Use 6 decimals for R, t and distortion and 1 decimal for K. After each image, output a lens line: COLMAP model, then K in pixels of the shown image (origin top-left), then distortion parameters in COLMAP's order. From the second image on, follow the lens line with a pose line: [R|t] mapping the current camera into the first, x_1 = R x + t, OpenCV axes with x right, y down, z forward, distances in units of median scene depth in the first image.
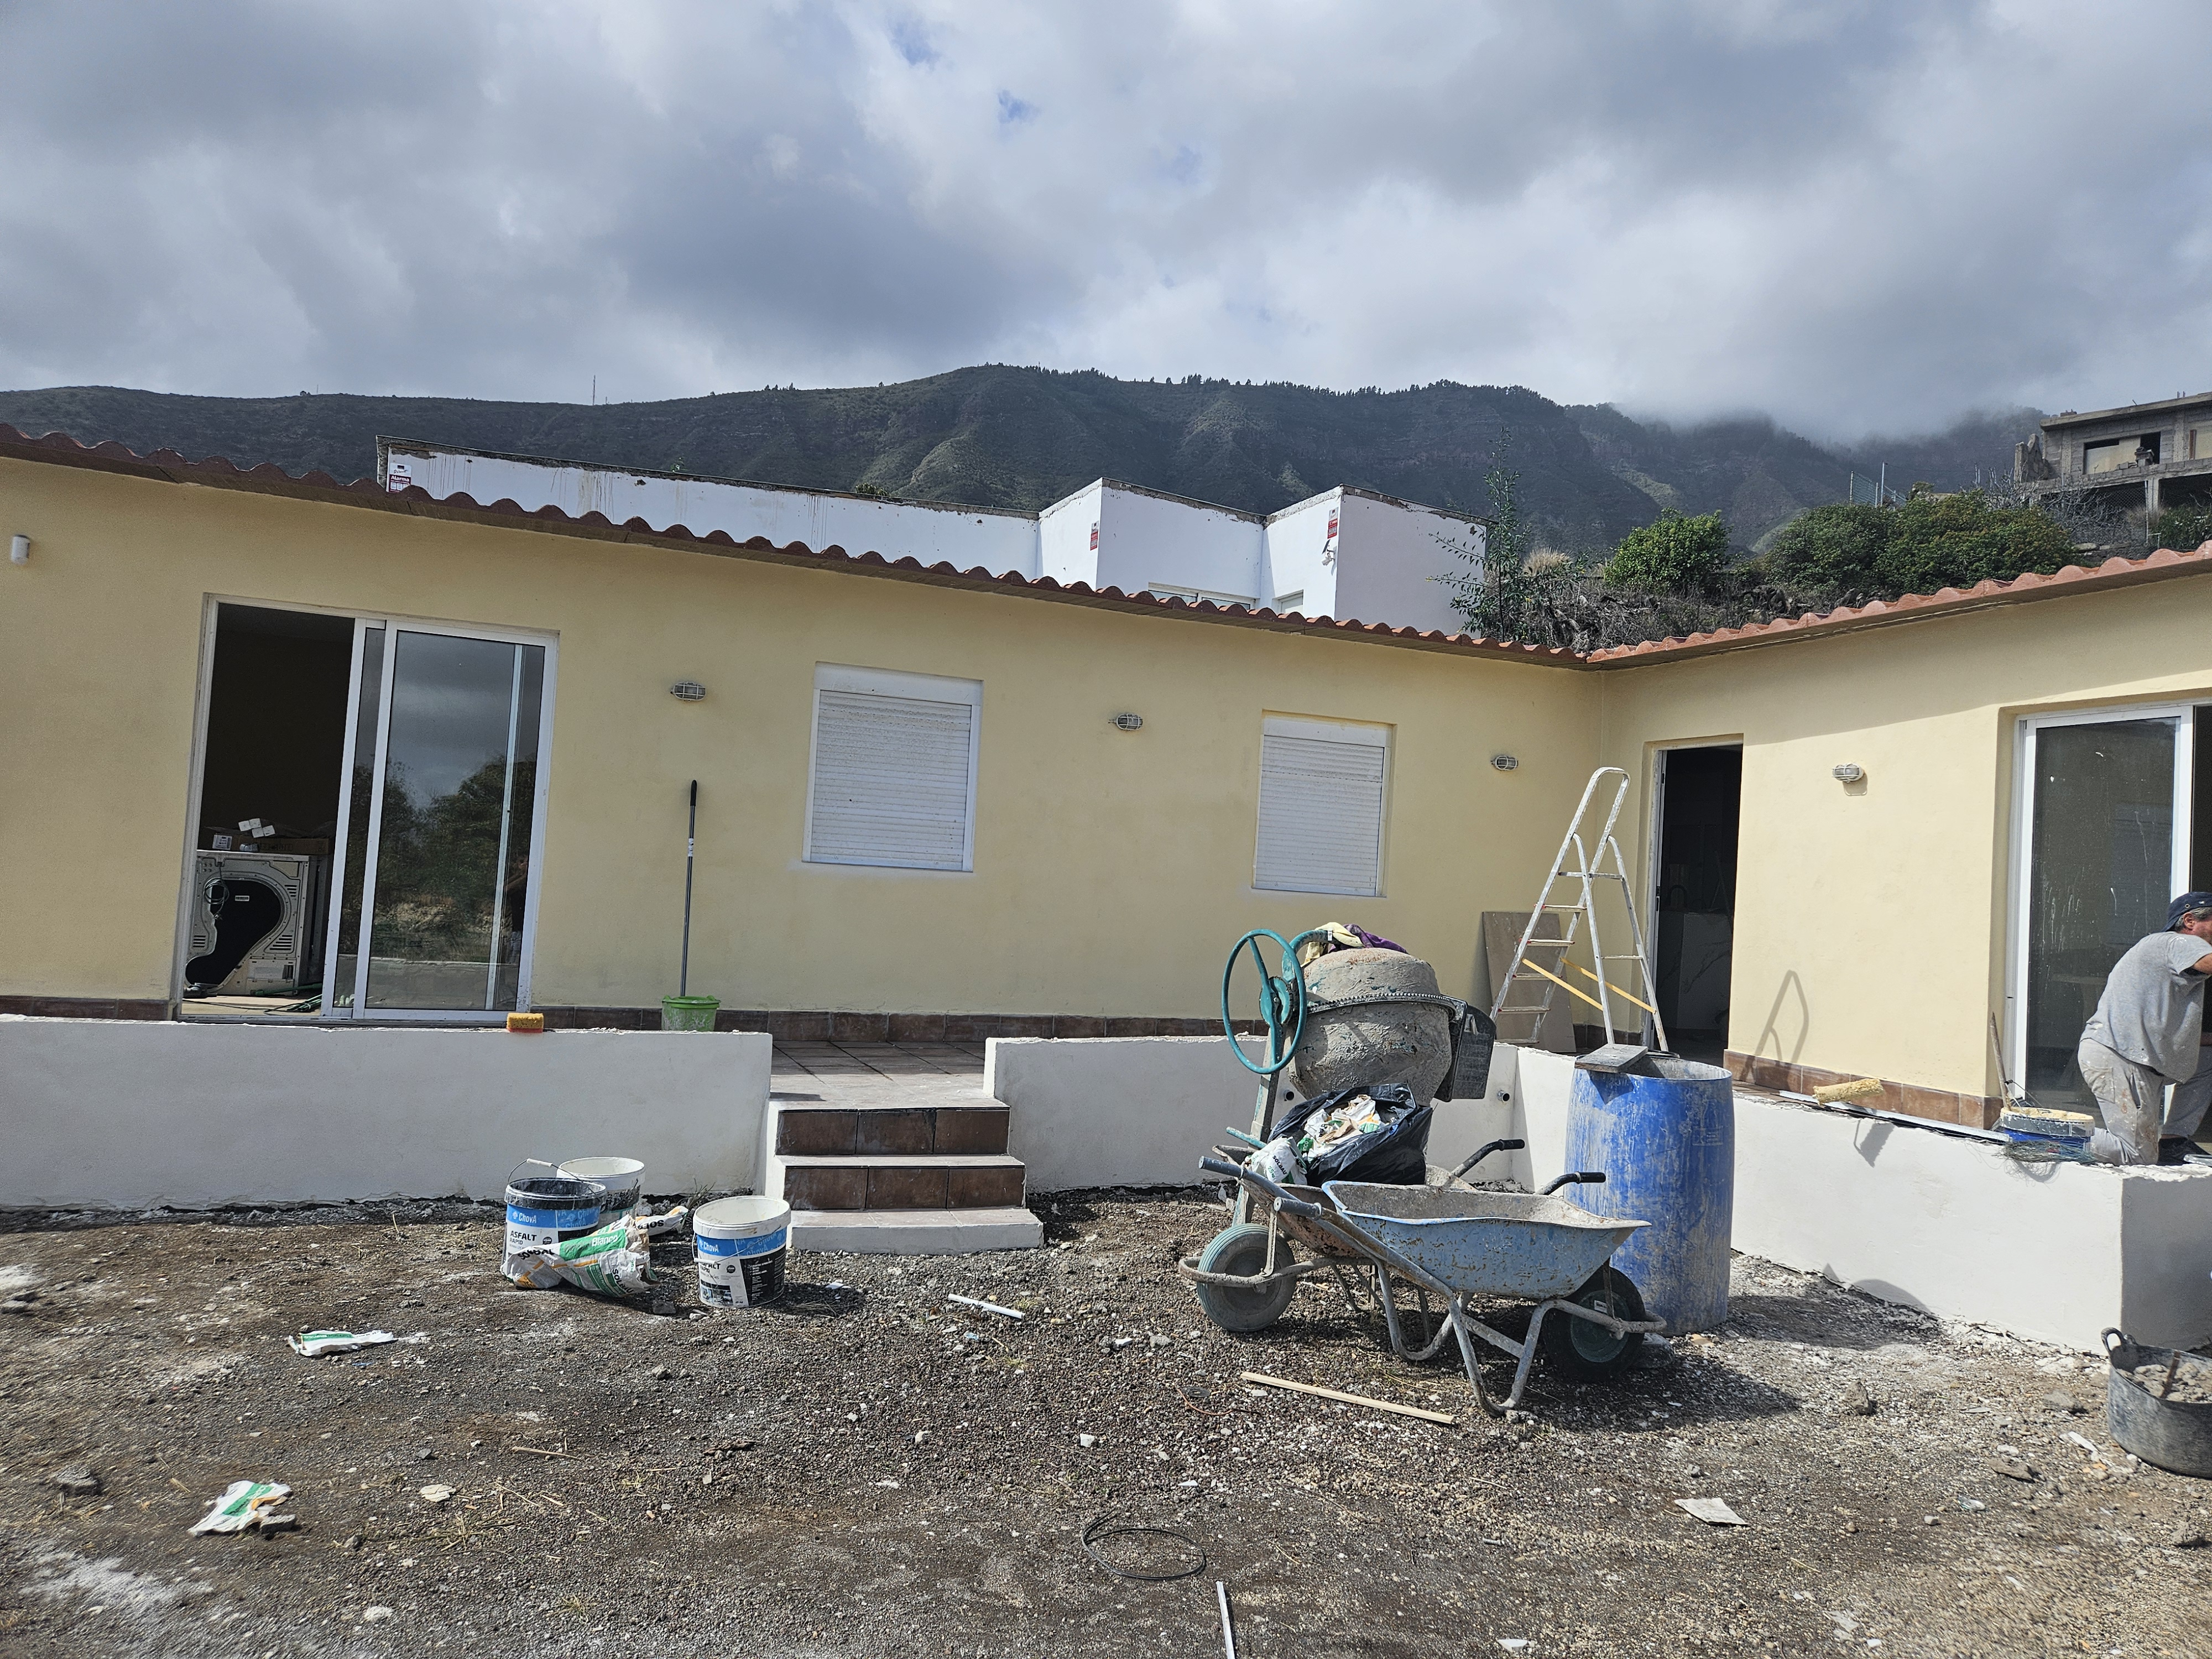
lens RADIAL K [[1490.4, 0, 1097.0], [0, 1490.4, 830.0], [0, 0, 1]] dist [0.084127, -0.066046]
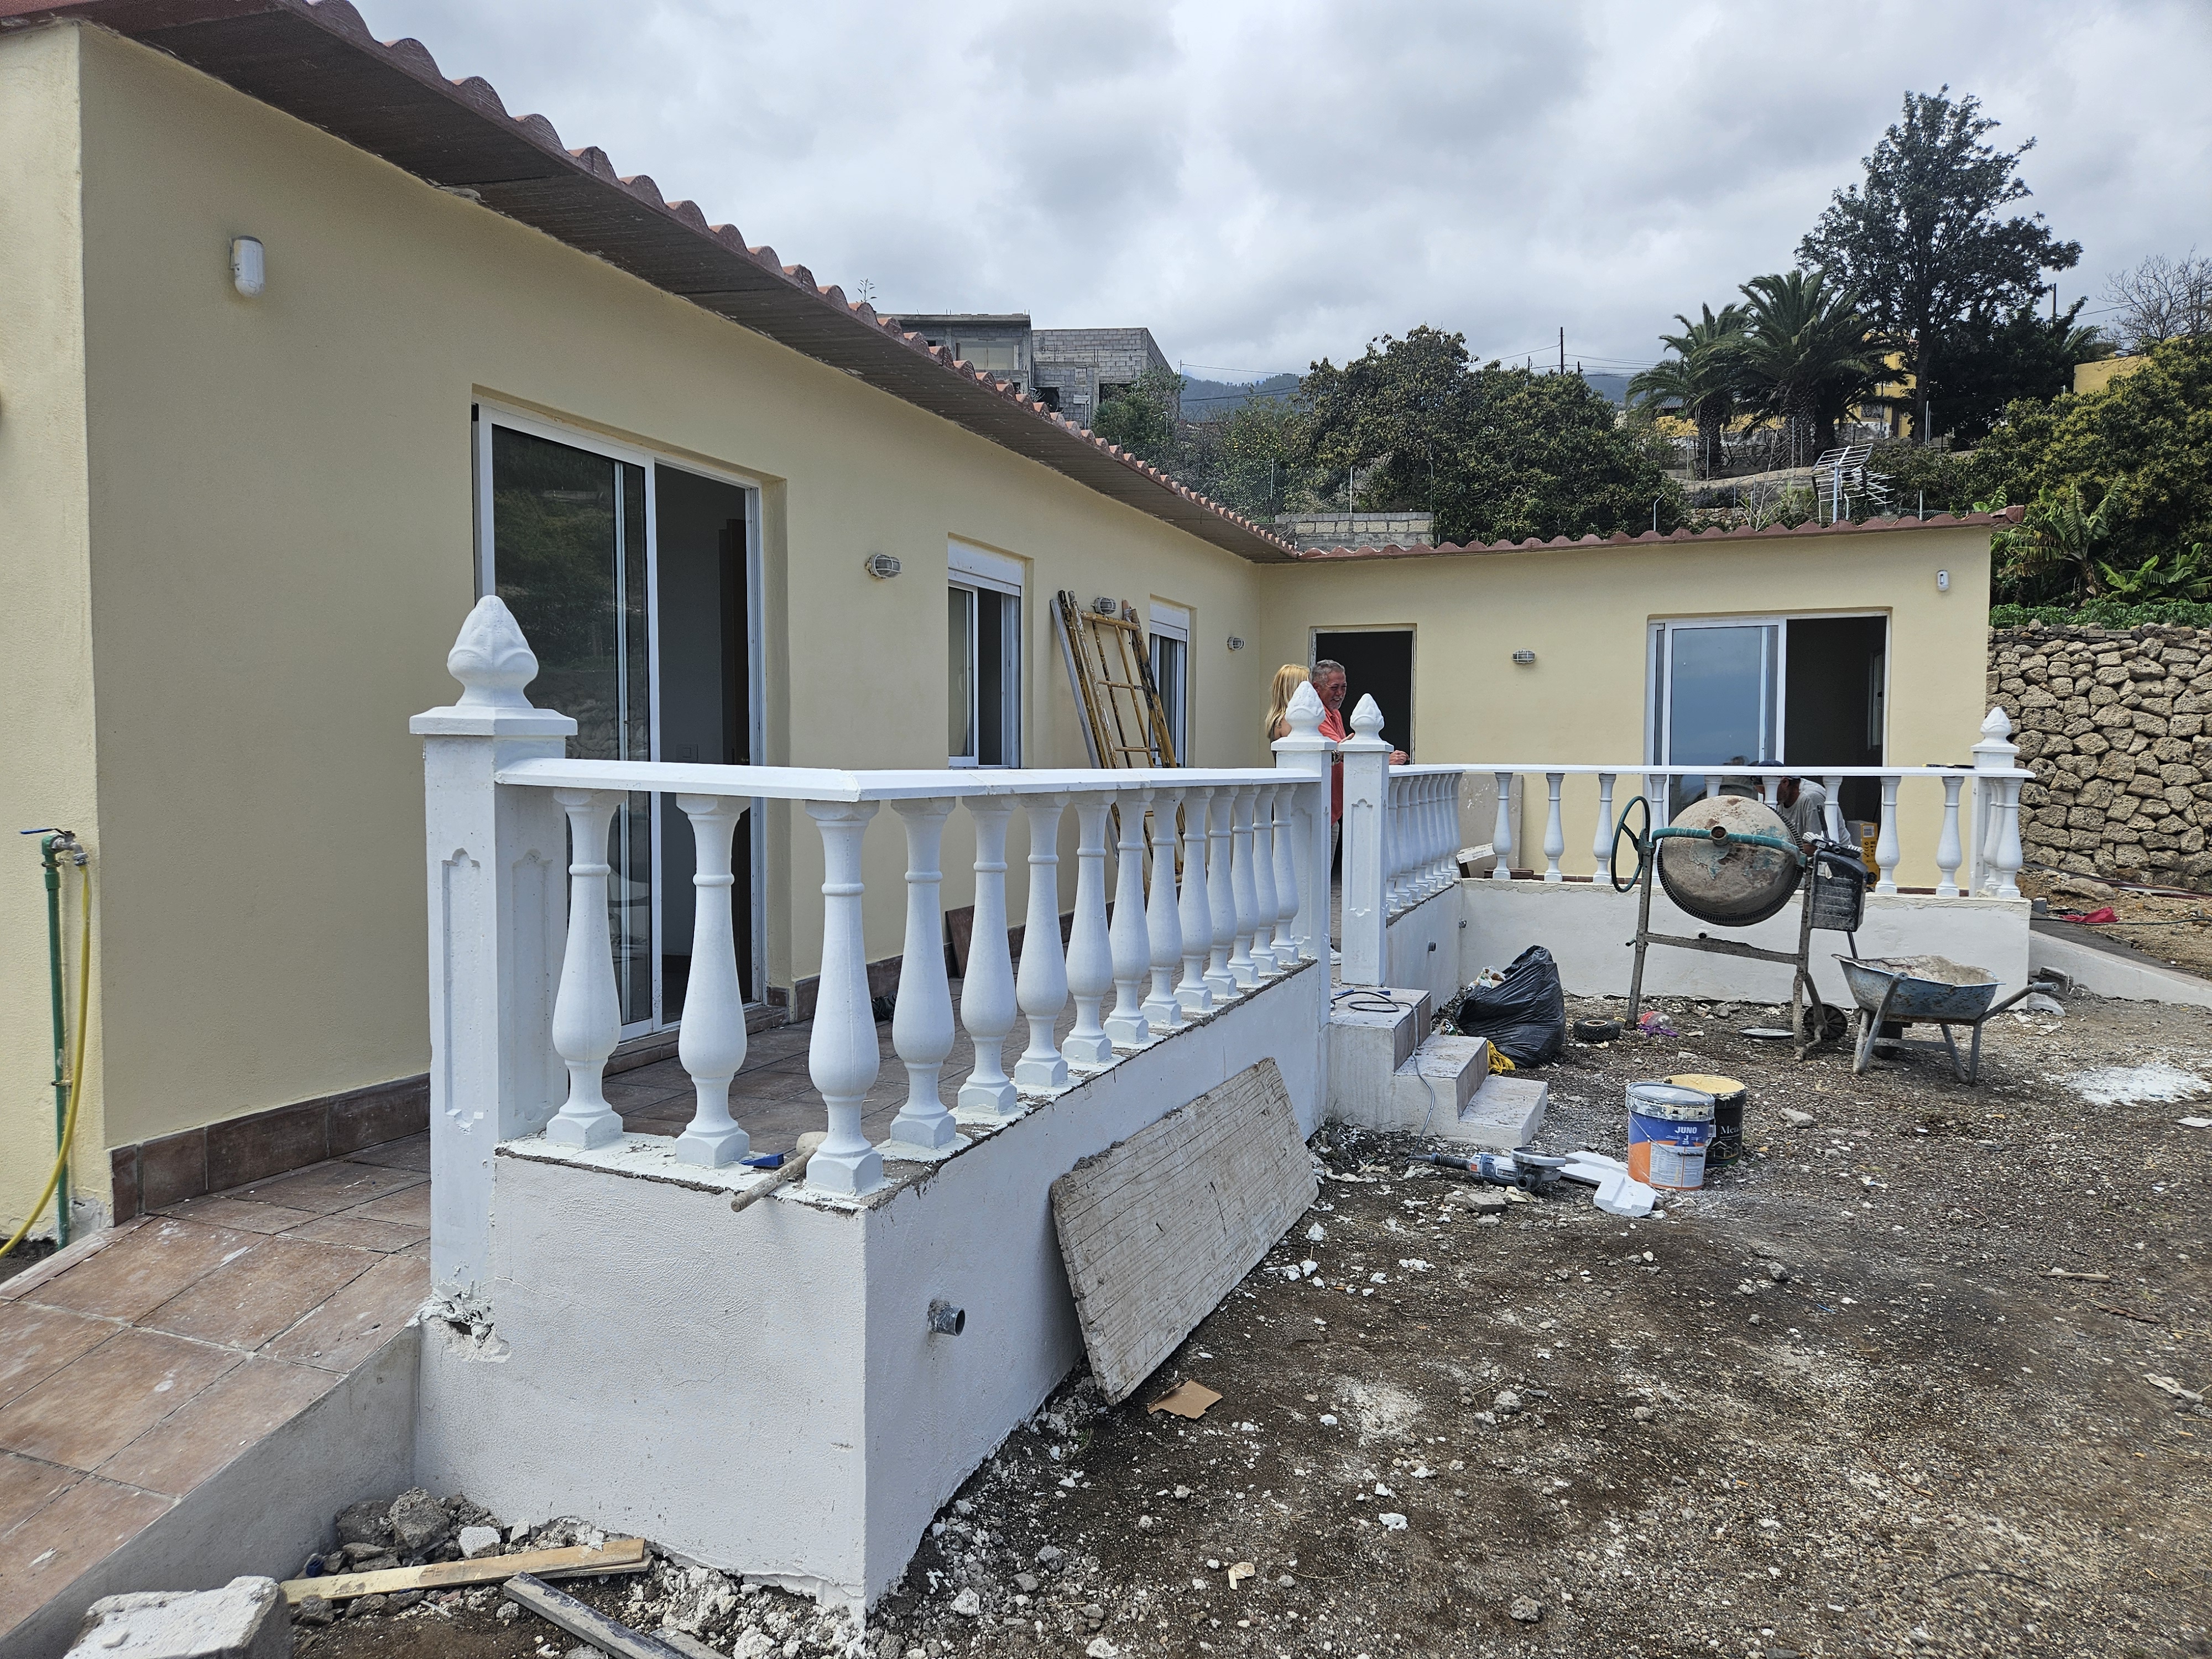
lens RADIAL K [[1490.4, 0, 1097.0], [0, 1490.4, 830.0], [0, 0, 1]] dist [0.084127, -0.066046]
pose [[0.676392, -0.092073, 0.730764, -0.776404], [0.010909, 0.993299, 0.115053, -0.042891], [-0.736461, -0.069849, 0.672865, 0.361798]]
